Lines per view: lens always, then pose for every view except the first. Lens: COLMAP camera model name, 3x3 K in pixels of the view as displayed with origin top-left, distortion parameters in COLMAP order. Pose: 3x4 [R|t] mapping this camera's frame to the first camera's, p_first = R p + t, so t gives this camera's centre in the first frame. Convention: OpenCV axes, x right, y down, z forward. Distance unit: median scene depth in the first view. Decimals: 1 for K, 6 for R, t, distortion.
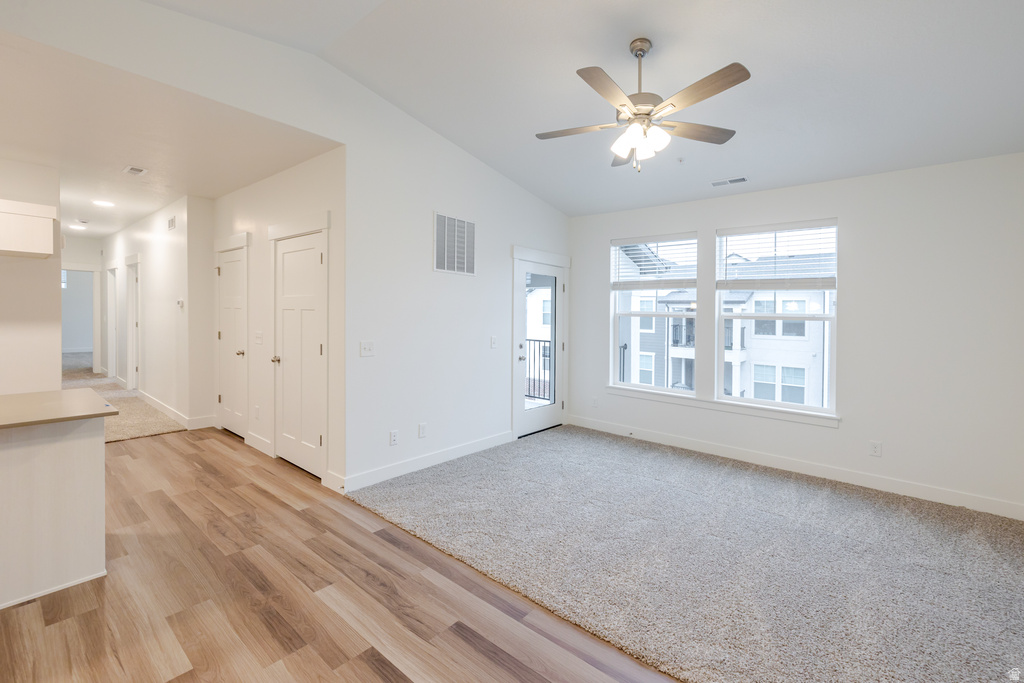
lens RADIAL K [[444.1, 0, 511.5], [0, 444.1, 321.3], [0, 0, 1]] dist [0.000988, 0.000222]
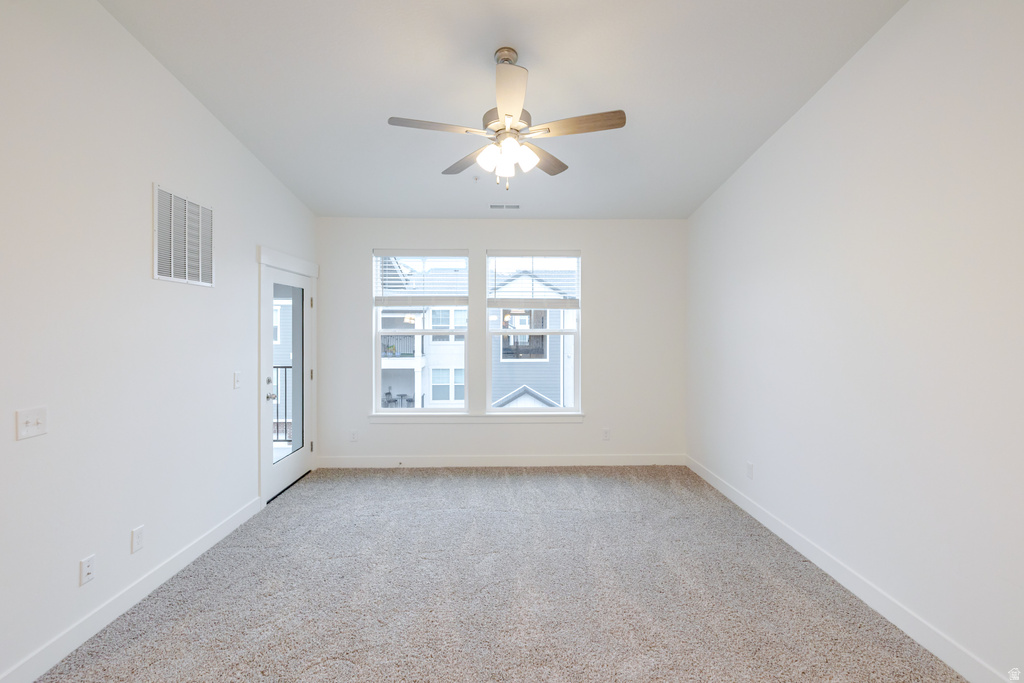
lens RADIAL K [[458.5, 0, 513.1], [0, 458.5, 325.8], [0, 0, 1]] dist [0.001401, 0.000388]
pose [[0.742133, -0.024939, 0.669789, -0.231961], [0.028861, 0.999570, 0.005240, -0.035393], [-0.669631, 0.015442, 0.742533, 0.180609]]
